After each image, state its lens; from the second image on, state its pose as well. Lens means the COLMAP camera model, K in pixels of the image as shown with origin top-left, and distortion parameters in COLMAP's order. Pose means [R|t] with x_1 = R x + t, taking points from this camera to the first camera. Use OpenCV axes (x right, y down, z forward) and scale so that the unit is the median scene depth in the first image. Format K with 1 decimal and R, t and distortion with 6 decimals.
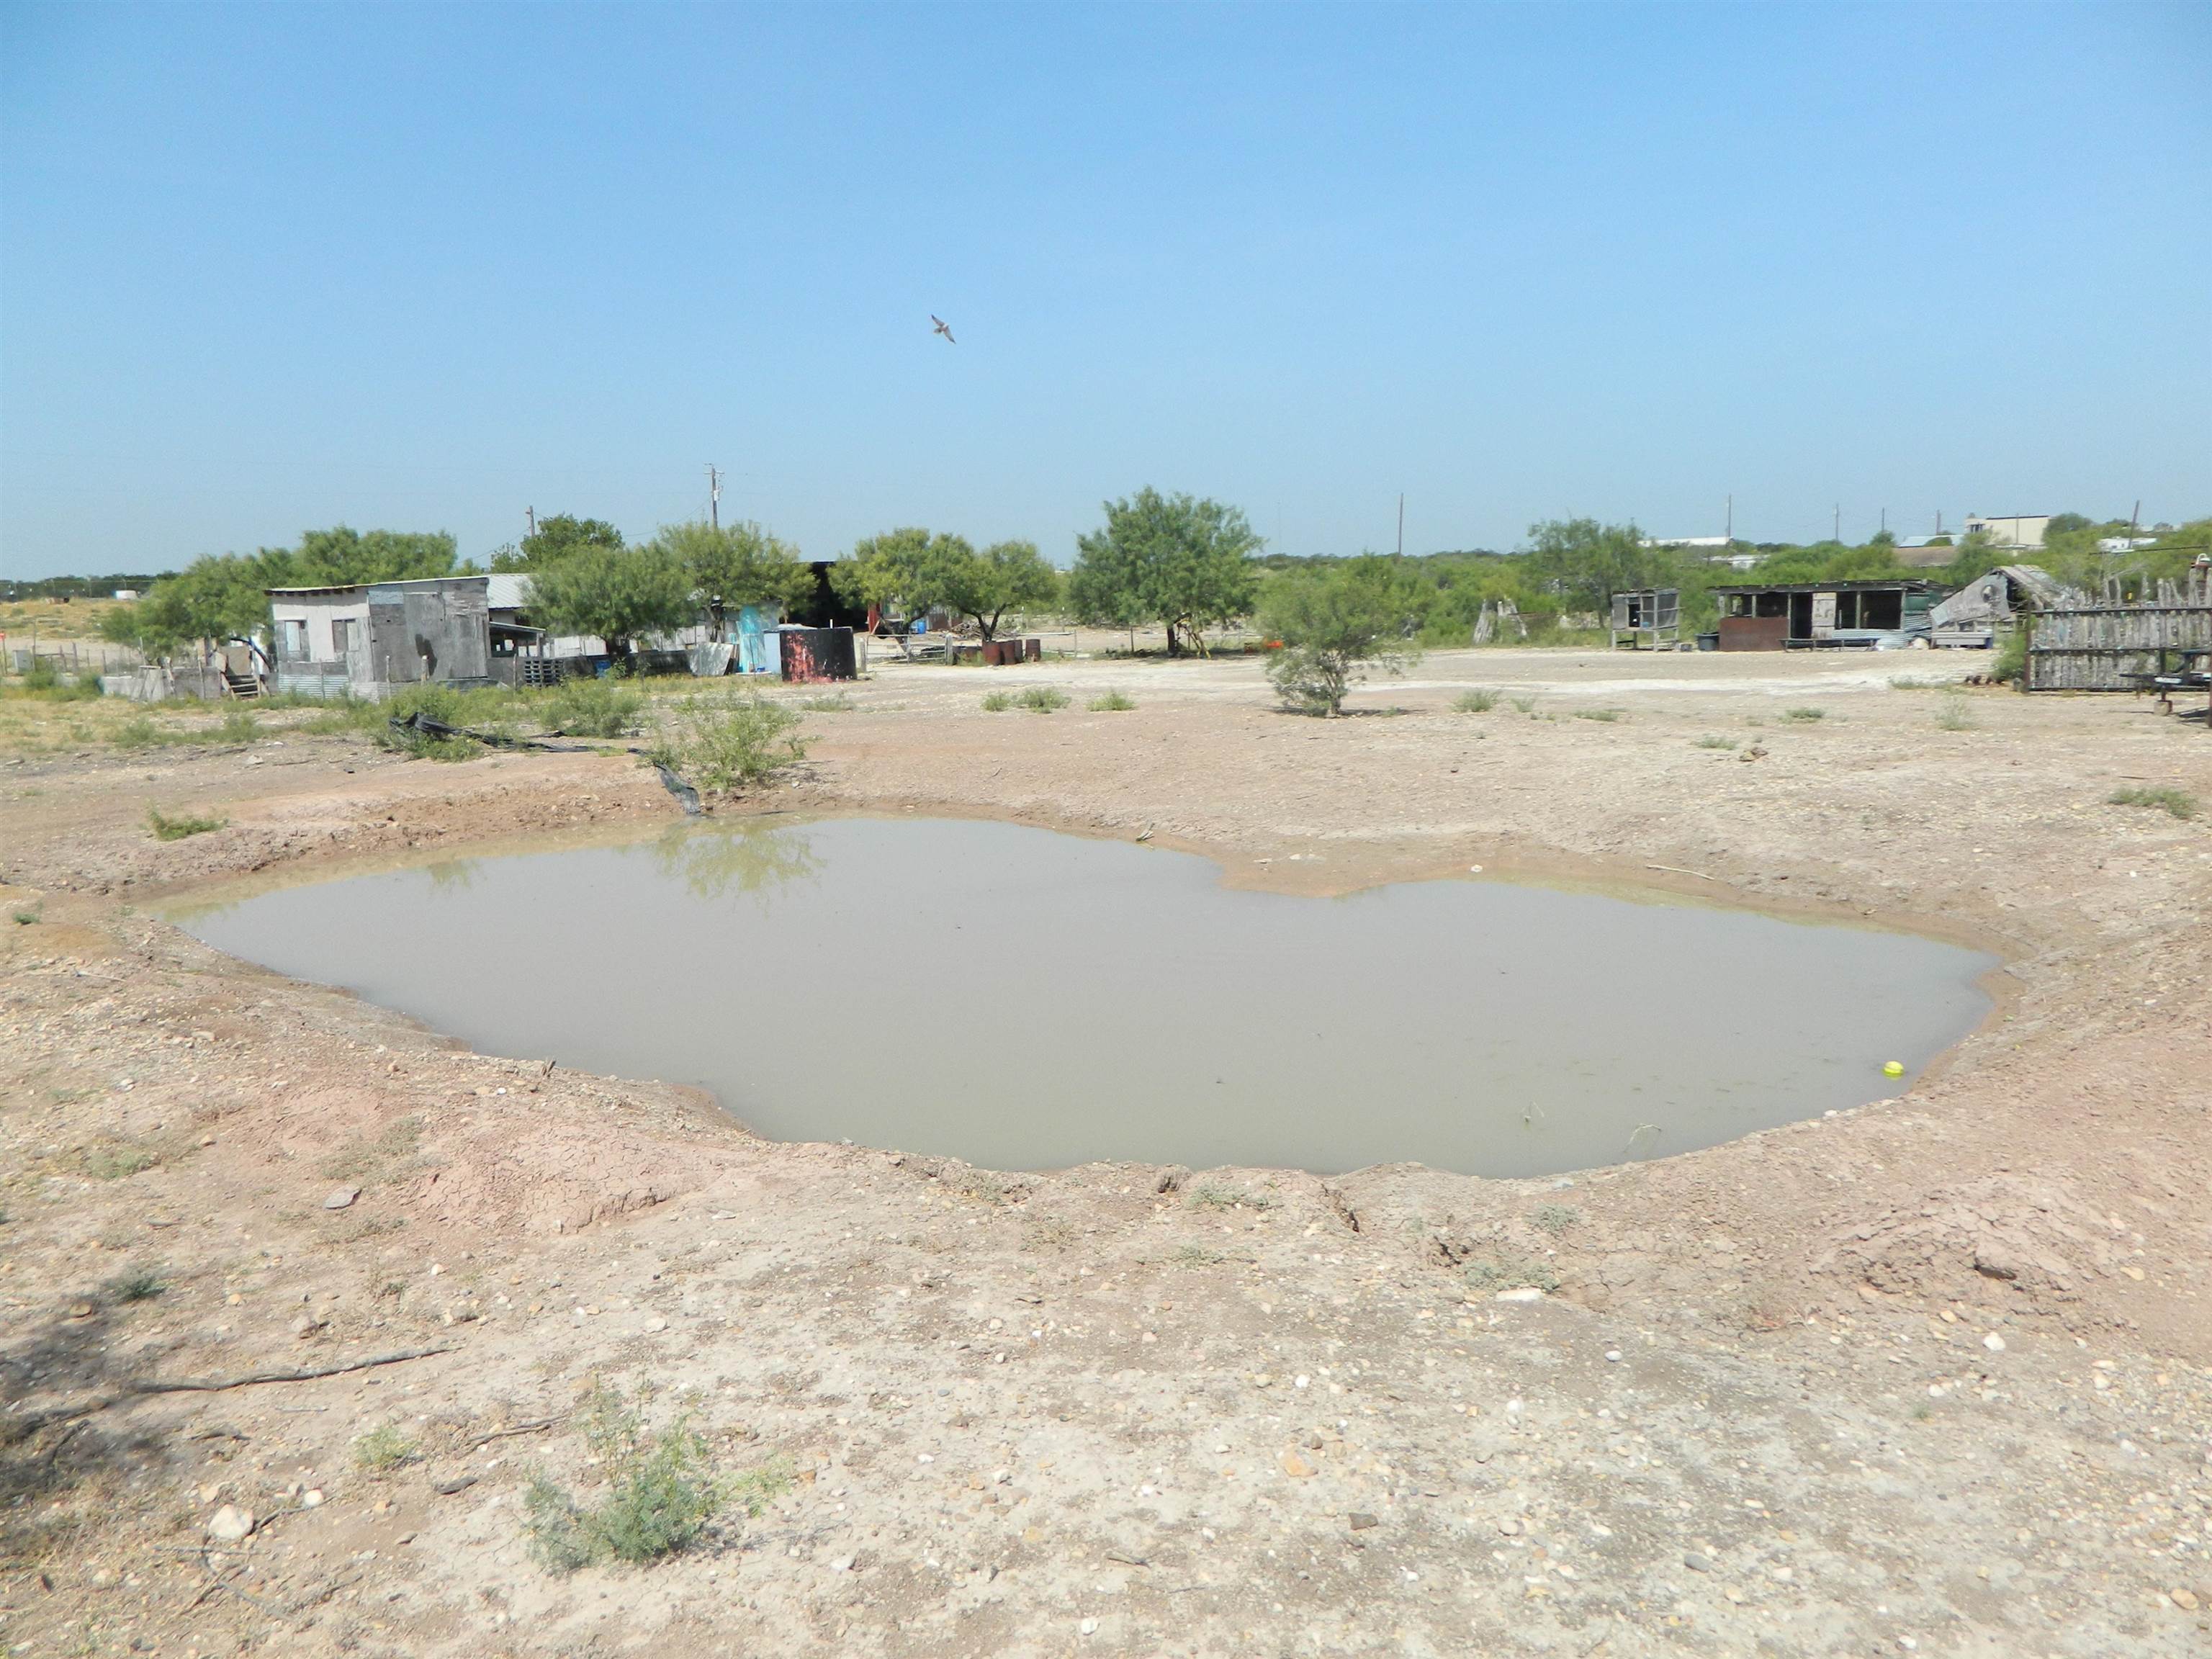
lens RADIAL K [[1692.2, 0, 1103.2], [0, 1692.2, 811.7], [0, 0, 1]] dist [0.035403, -0.013375]
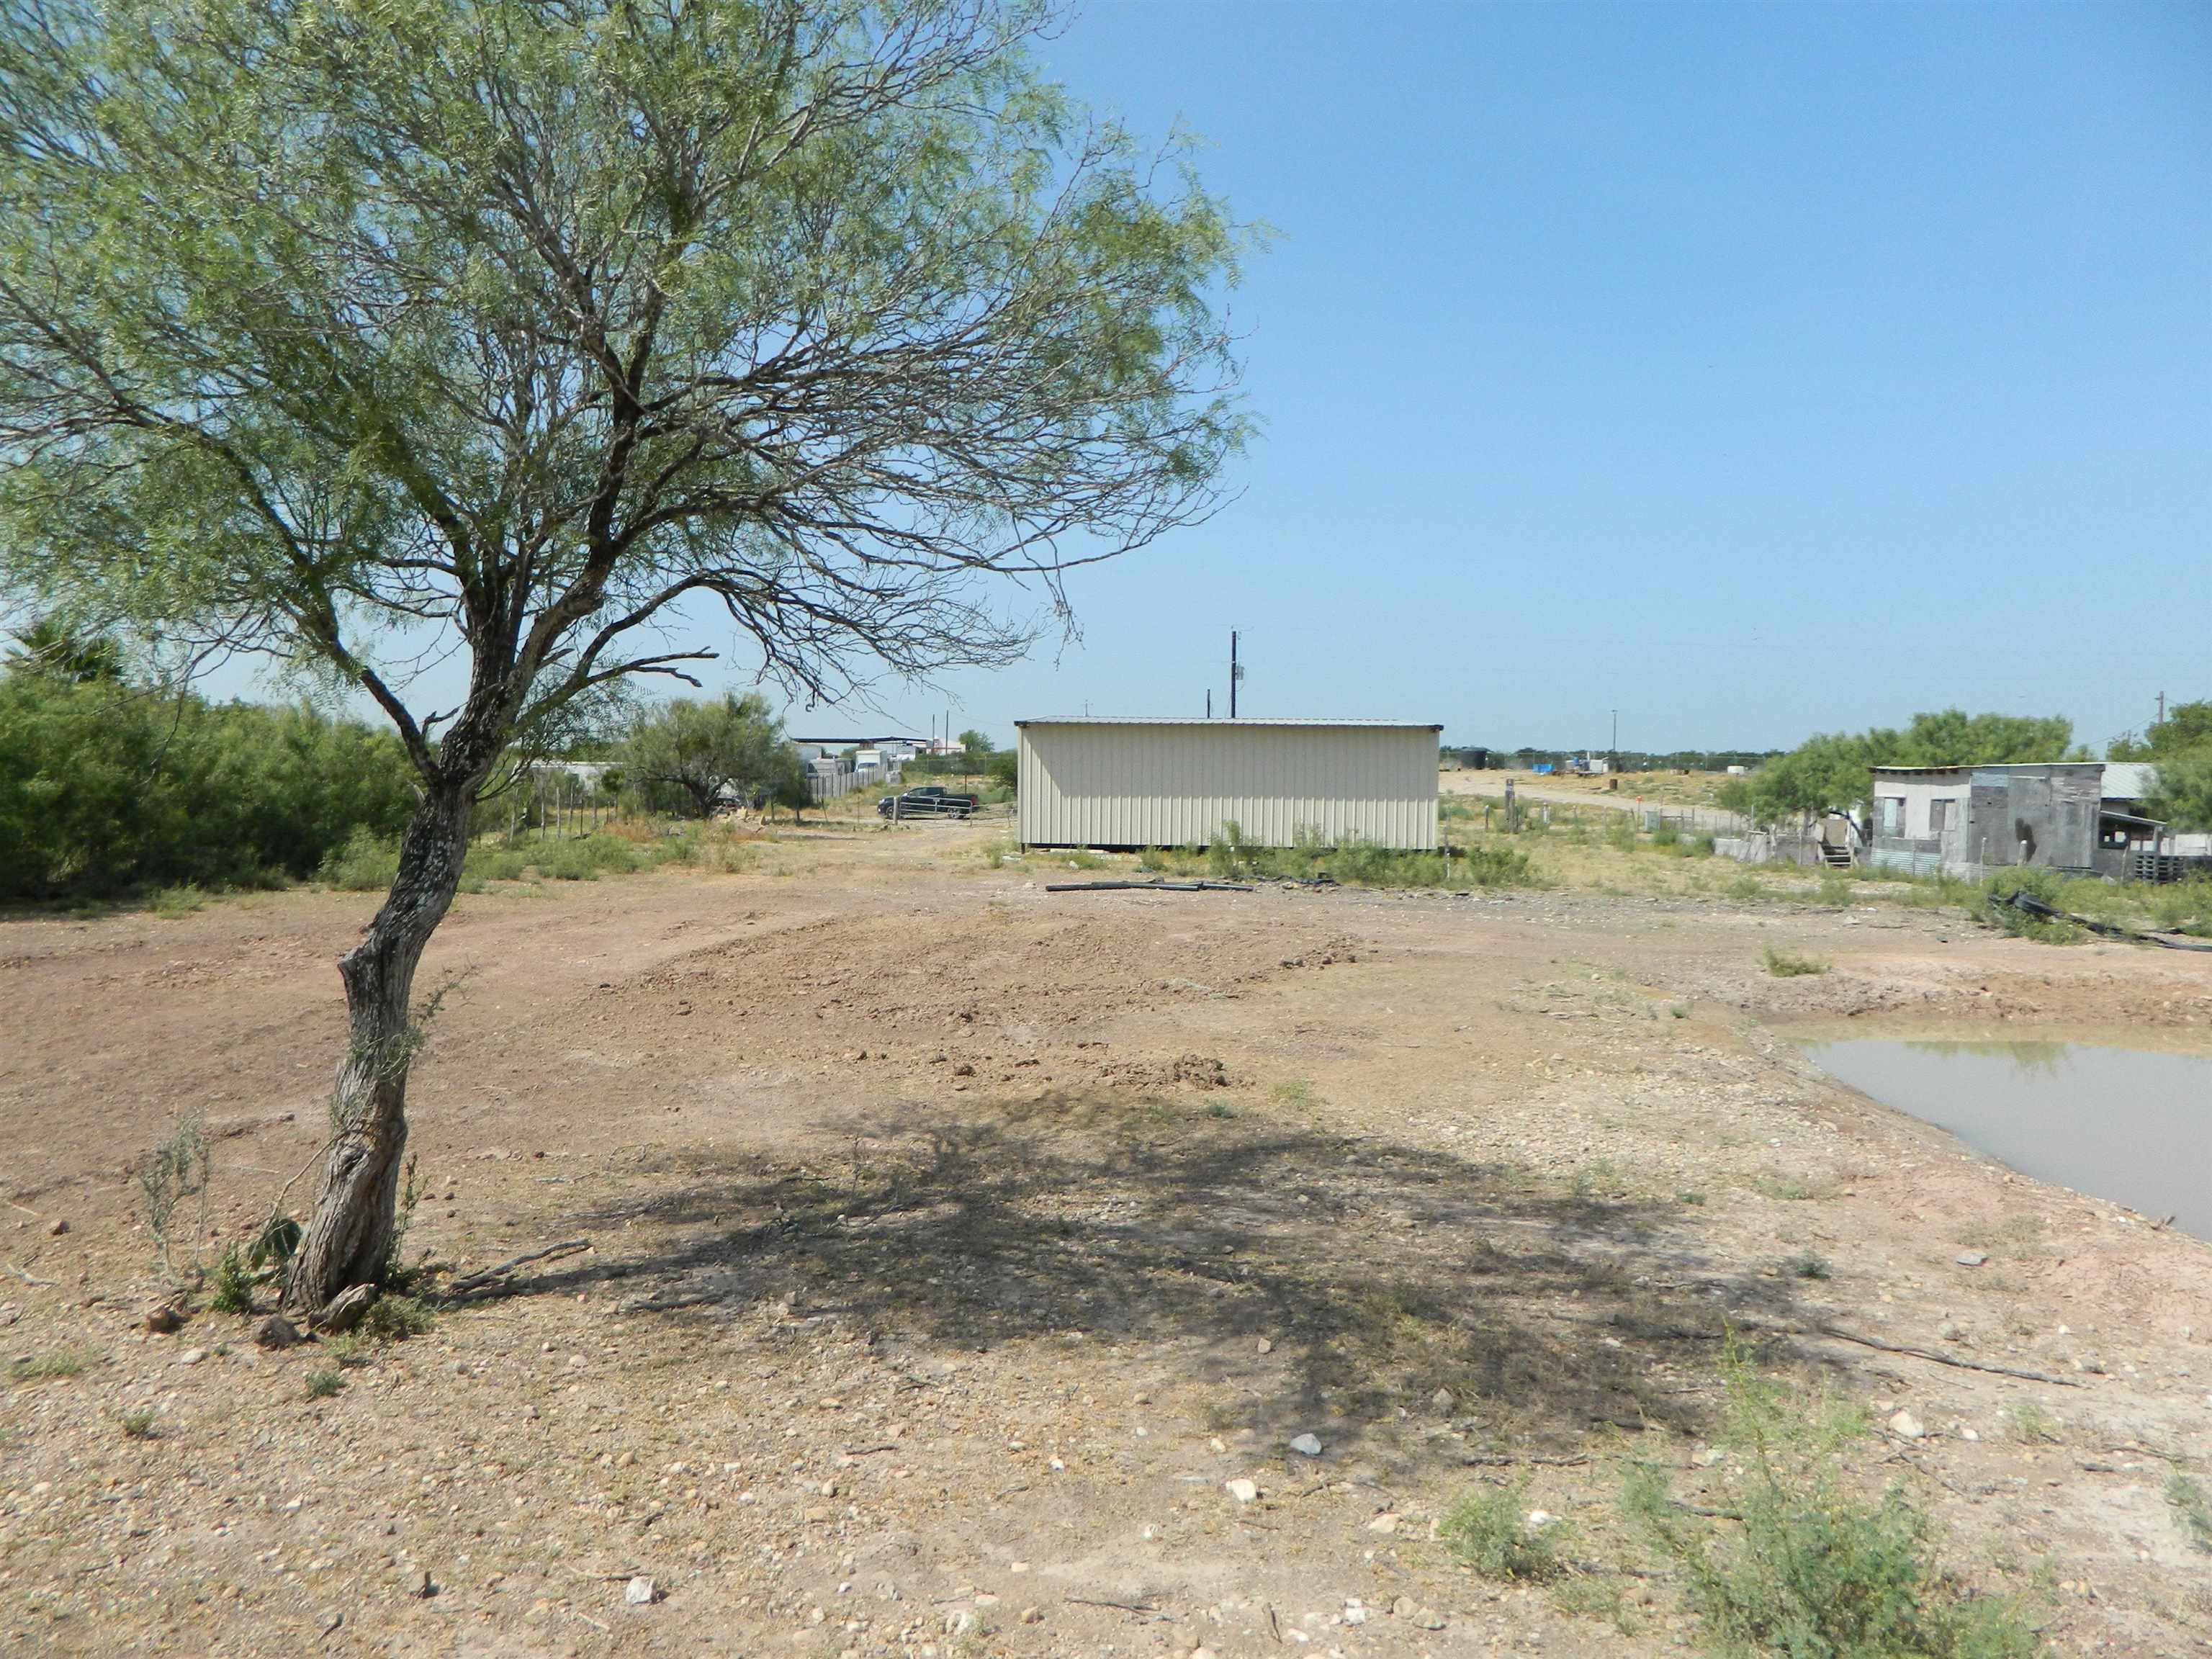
lens RADIAL K [[1692.2, 0, 1105.8], [0, 1692.2, 812.4], [0, 0, 1]] dist [0.035403, -0.013375]
pose [[0.645332, 0.065397, -0.761097, 0.004107], [-0.146282, 0.988470, -0.039099, 0.006910], [0.749765, 0.136567, 0.647458, -0.026282]]
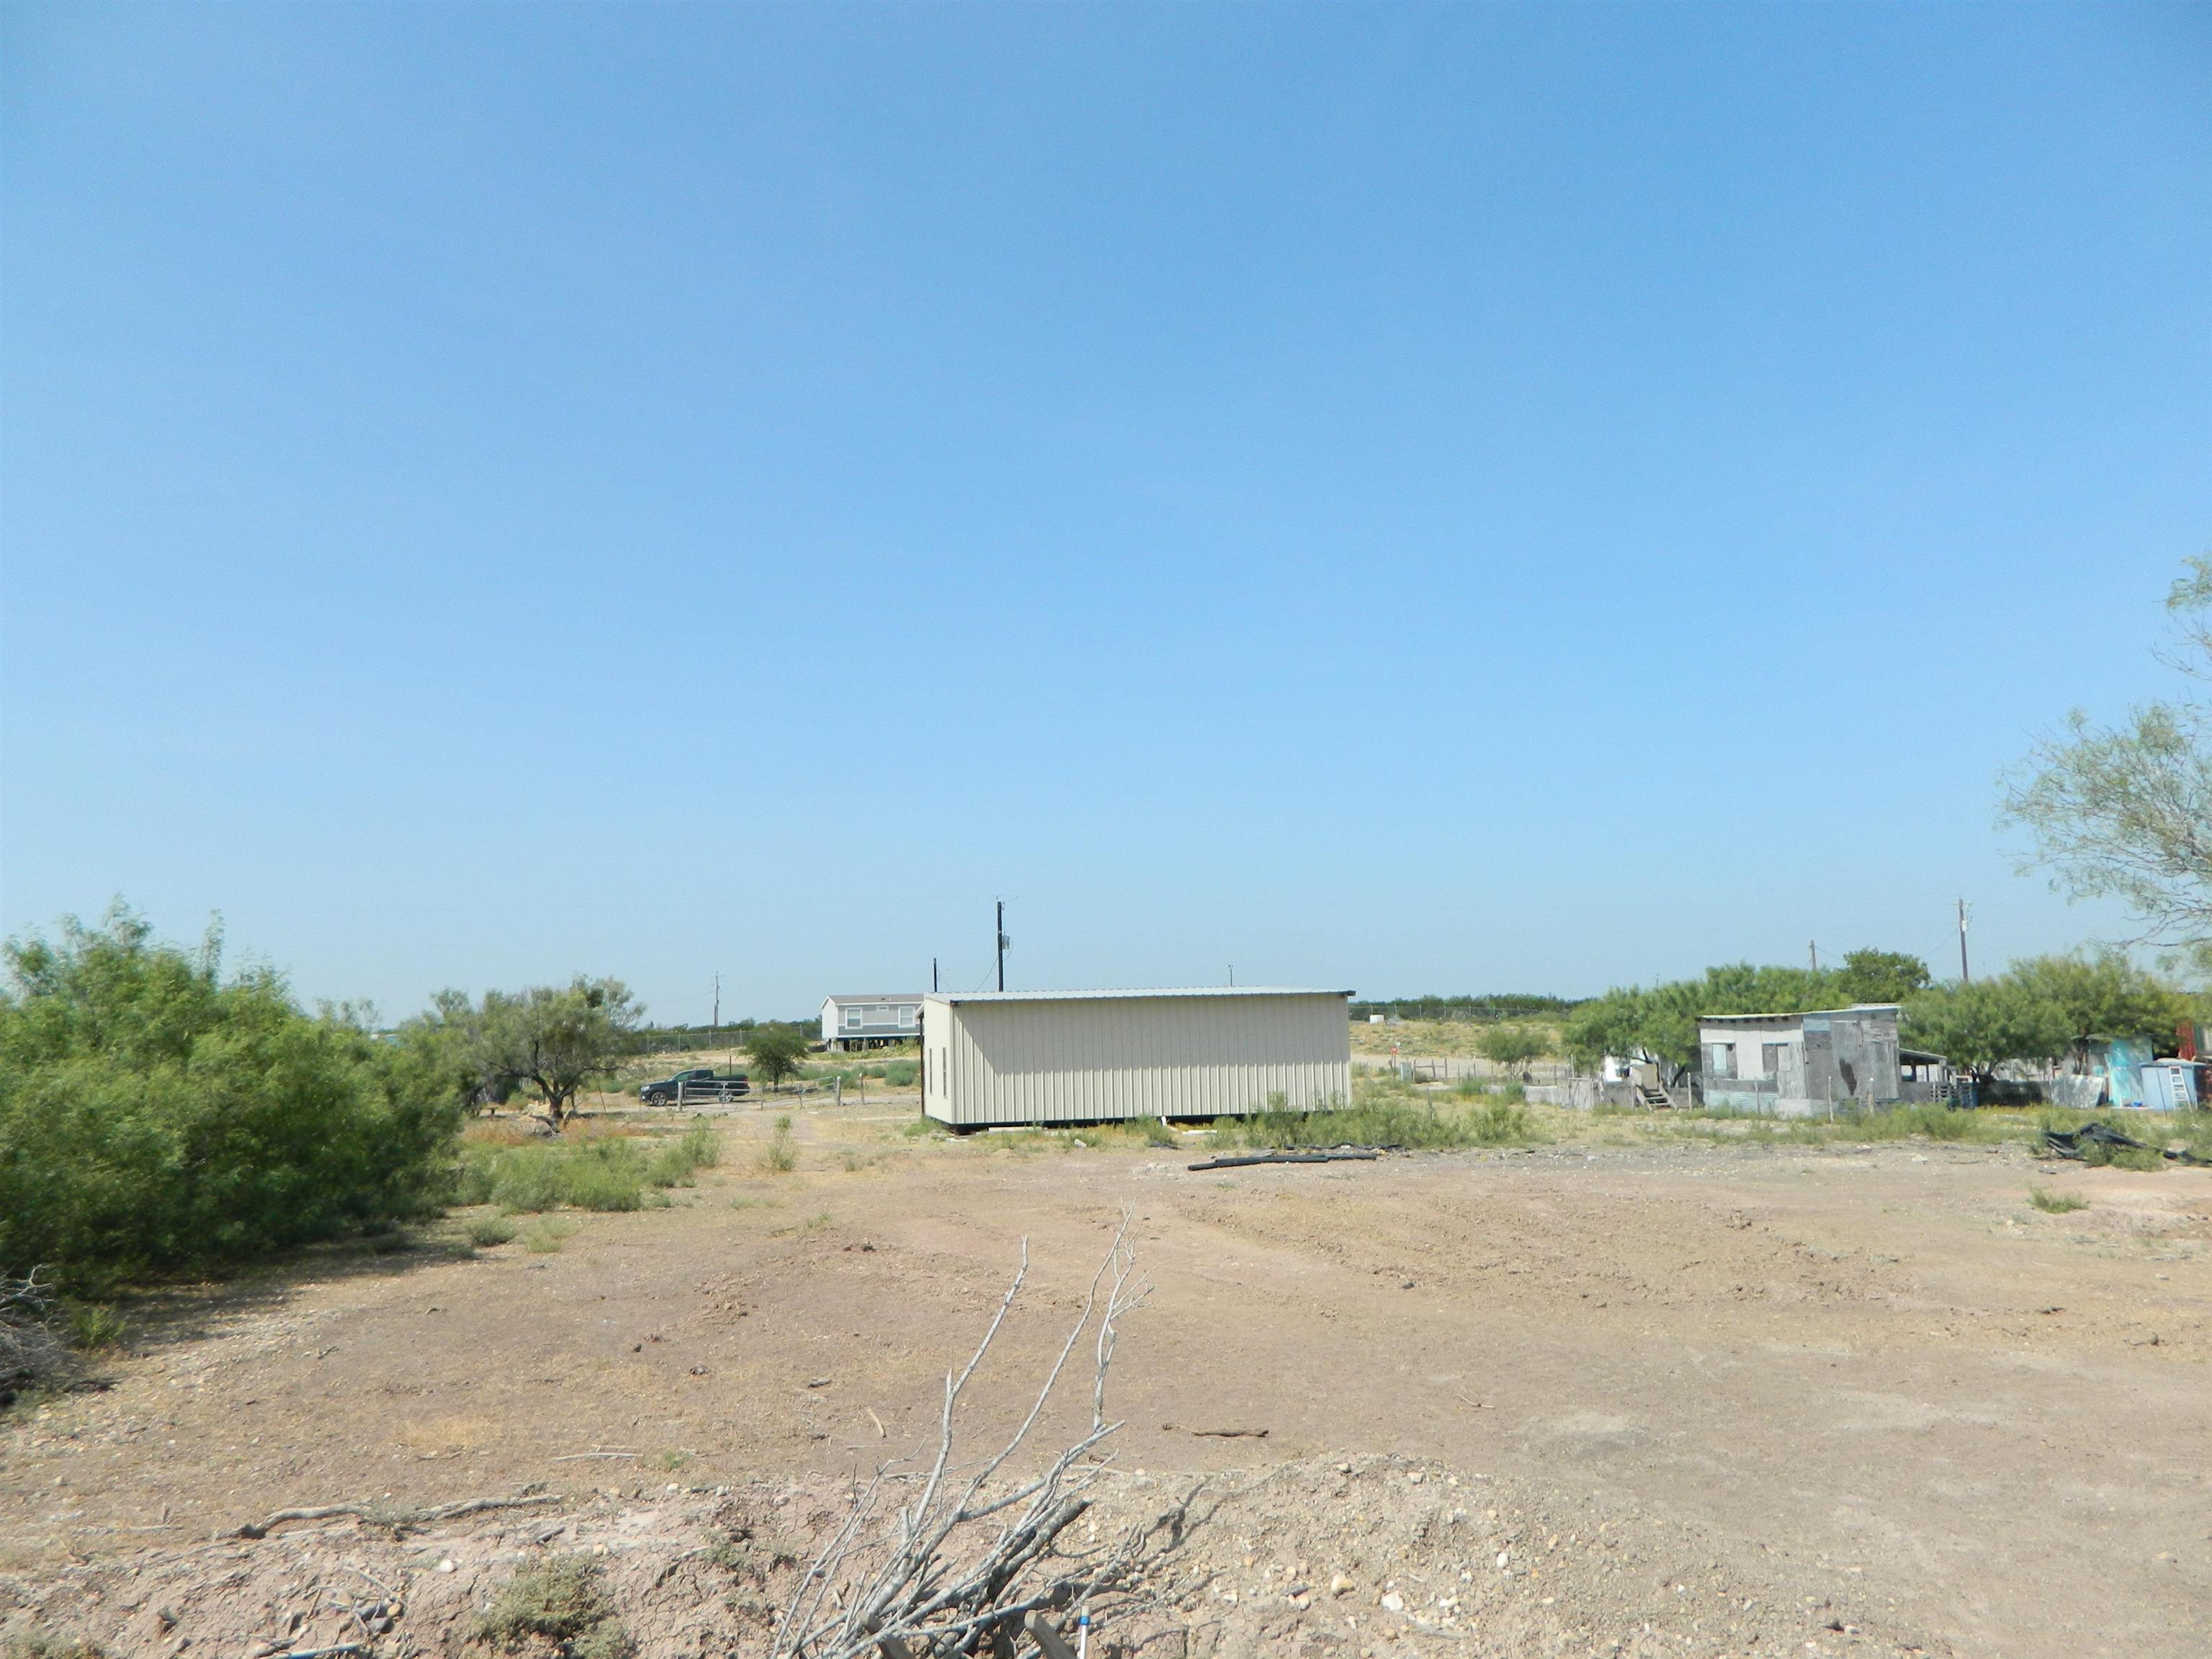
lens RADIAL K [[1692.2, 0, 1090.5], [0, 1692.2, 839.0], [0, 0, 1]] dist [0.035403, -0.013375]
pose [[0.811116, -0.047827, -0.582926, -0.141921], [-0.089242, 0.974861, -0.204160, 0.026684], [0.578037, 0.217619, 0.786458, -0.188403]]
